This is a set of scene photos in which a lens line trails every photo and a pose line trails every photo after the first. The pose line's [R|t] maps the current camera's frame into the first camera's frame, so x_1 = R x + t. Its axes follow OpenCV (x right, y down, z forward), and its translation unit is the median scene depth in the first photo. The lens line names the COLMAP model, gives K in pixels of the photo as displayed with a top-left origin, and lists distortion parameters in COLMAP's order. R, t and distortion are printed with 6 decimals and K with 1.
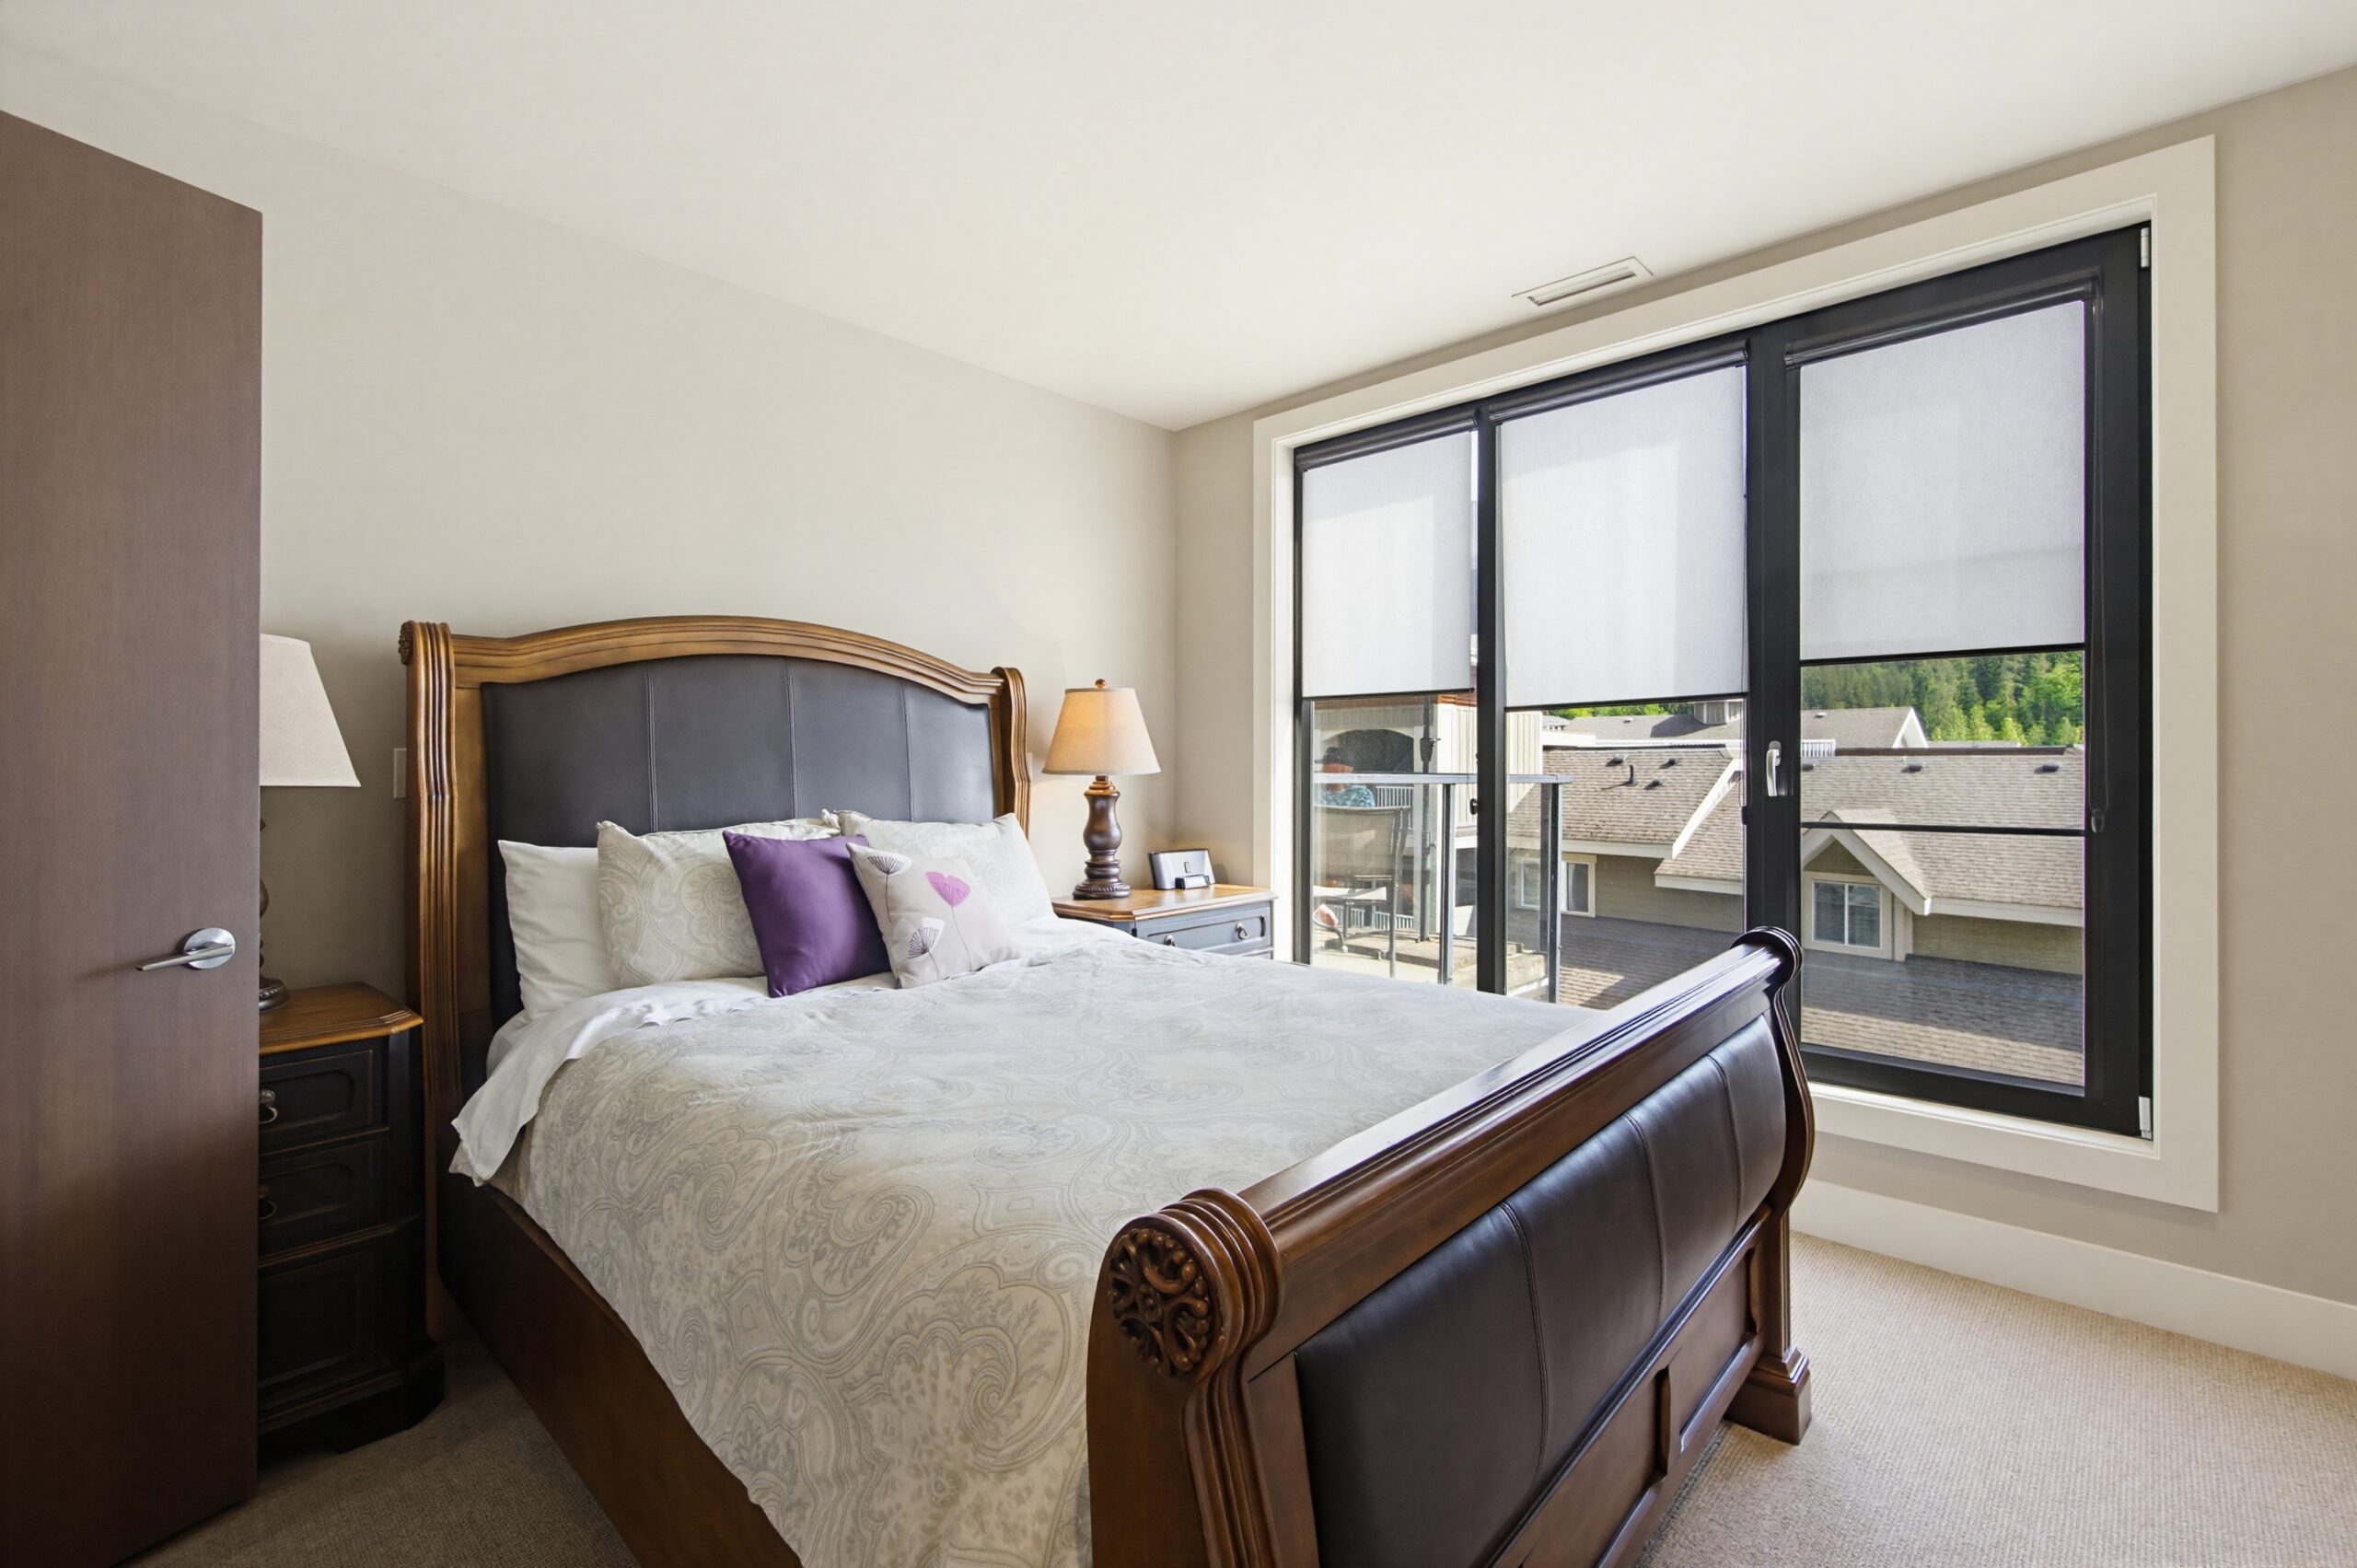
lens RADIAL K [[1016.7, 0, 1163.6], [0, 1016.7, 781.4], [0, 0, 1]] dist [0.000222, 0.000296]
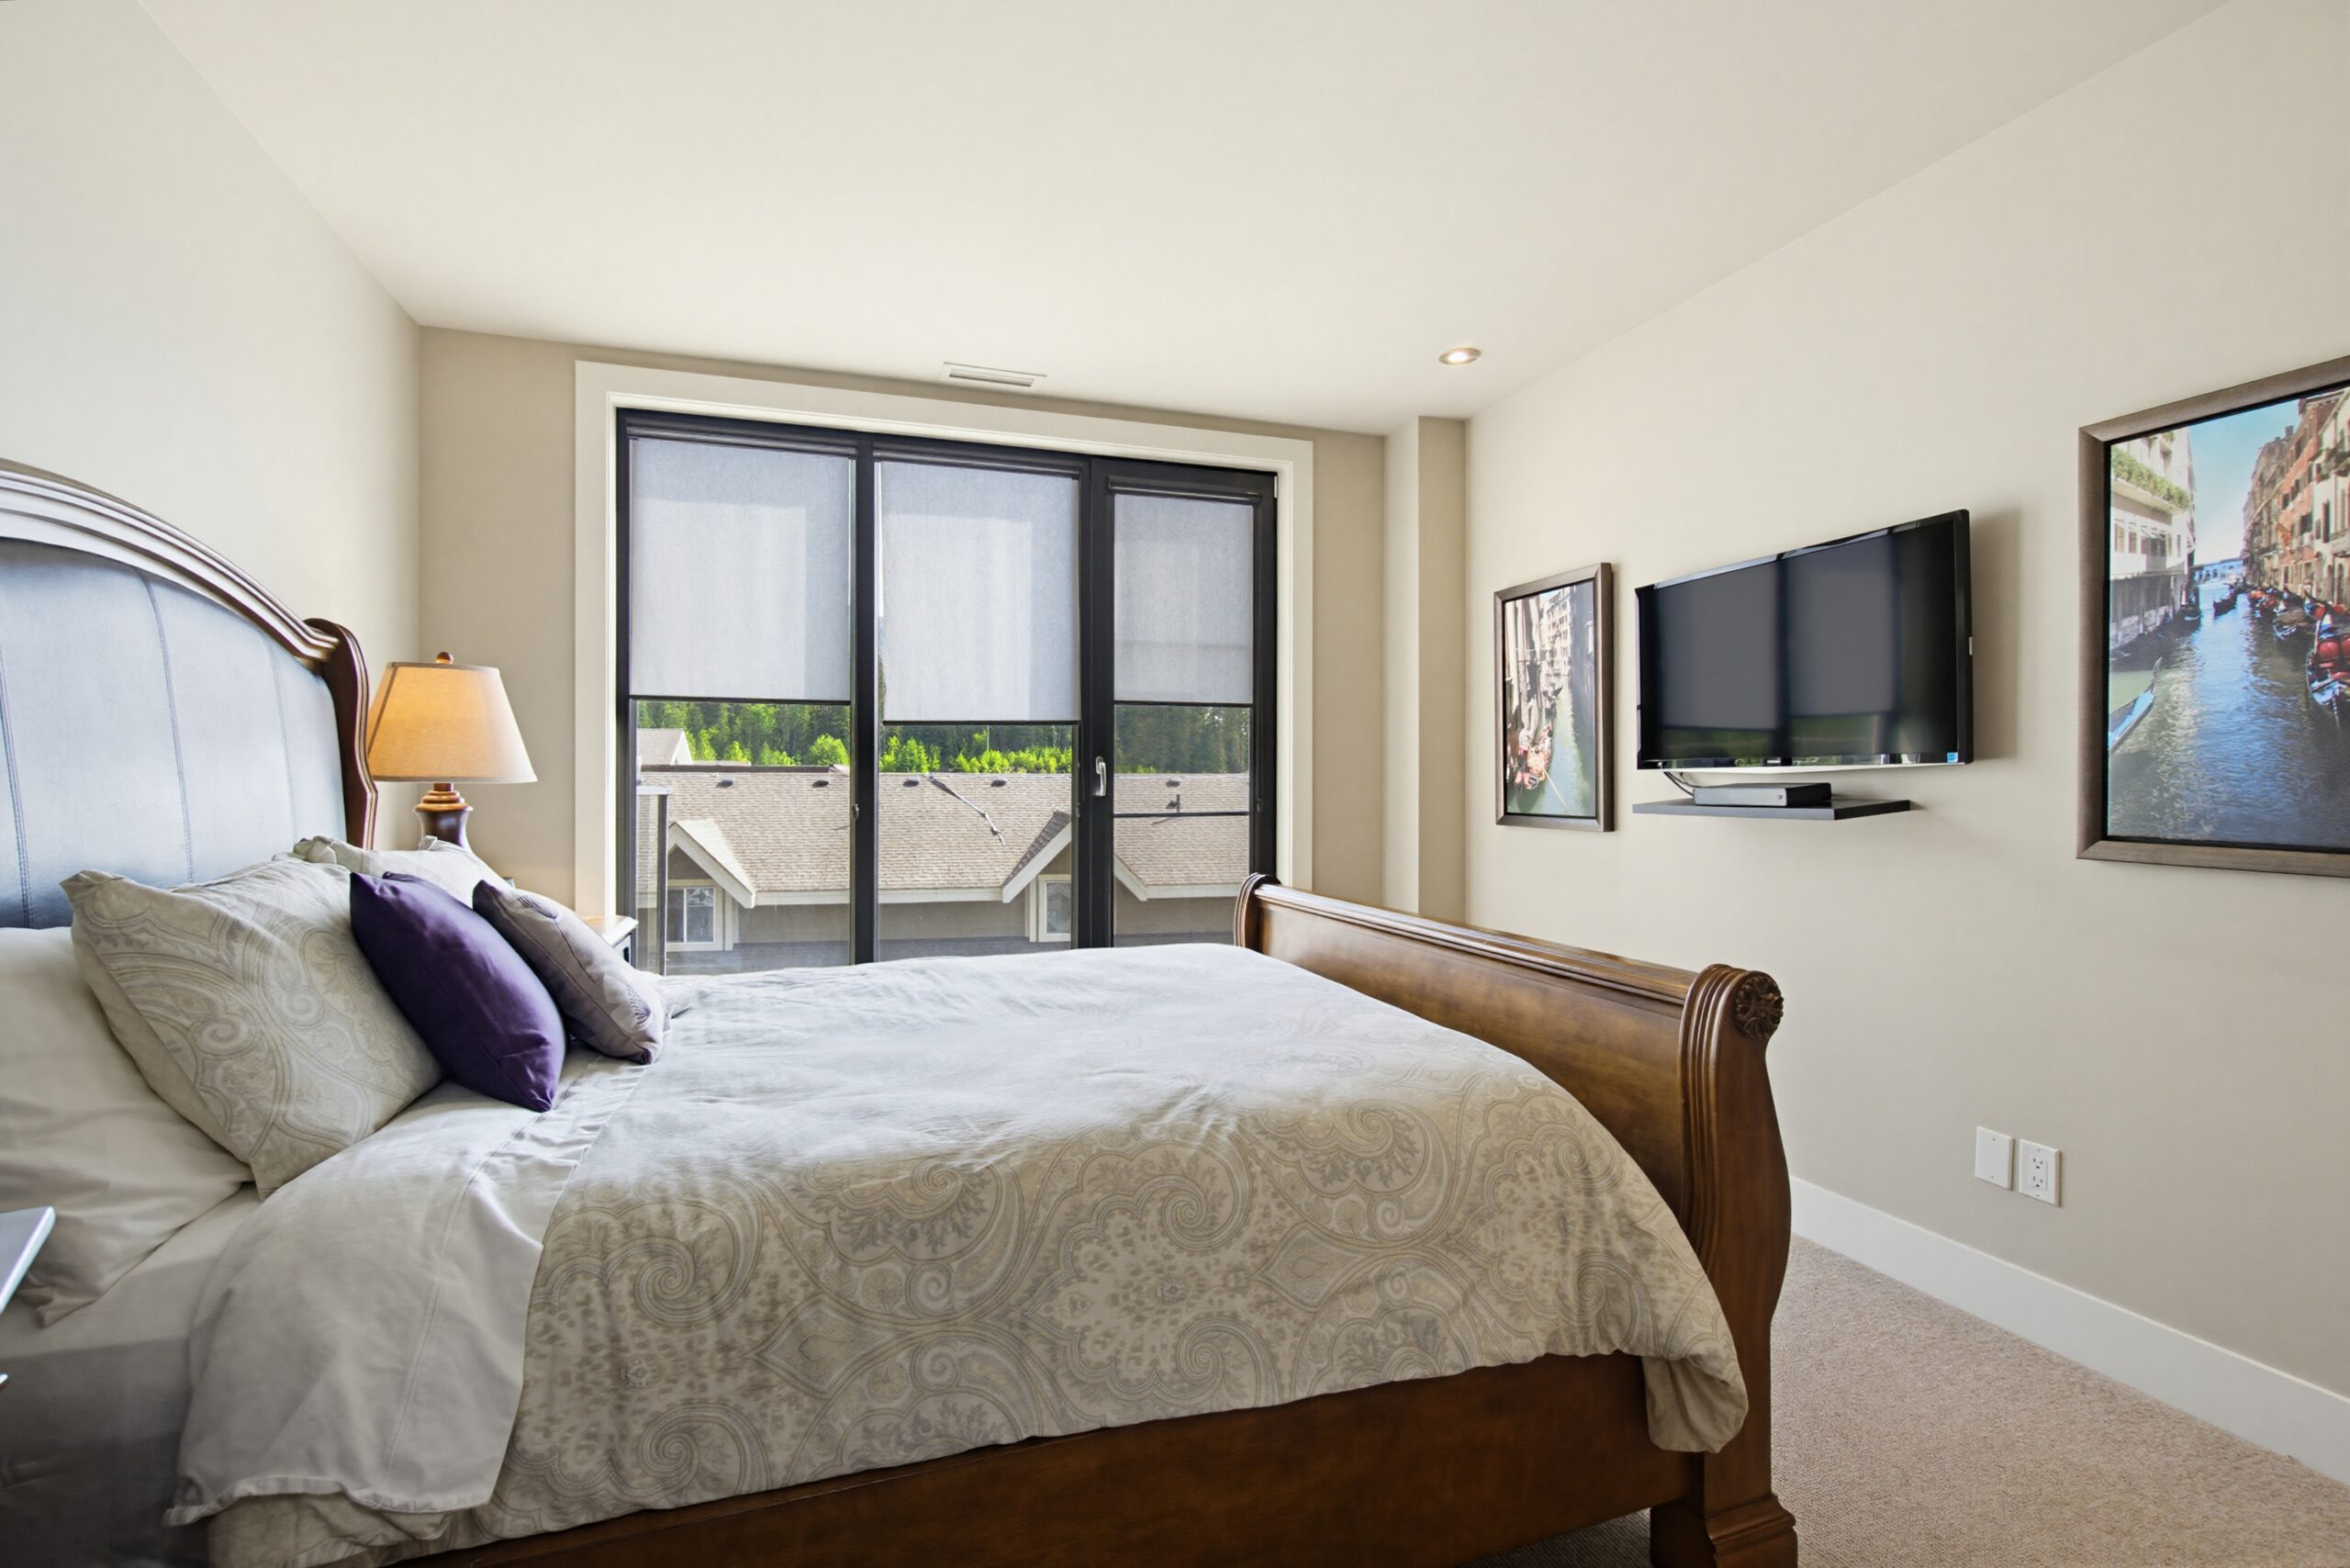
lens RADIAL K [[1015.4, 0, 1168.5], [0, 1015.4, 796.8], [0, 0, 1]] dist [-0.002015, -0.000486]
pose [[0.484520, -0.014281, 0.874664, -0.474409], [0.014460, 0.999861, 0.008315, 0.004453], [-0.874661, 0.008619, 0.484659, 0.198725]]
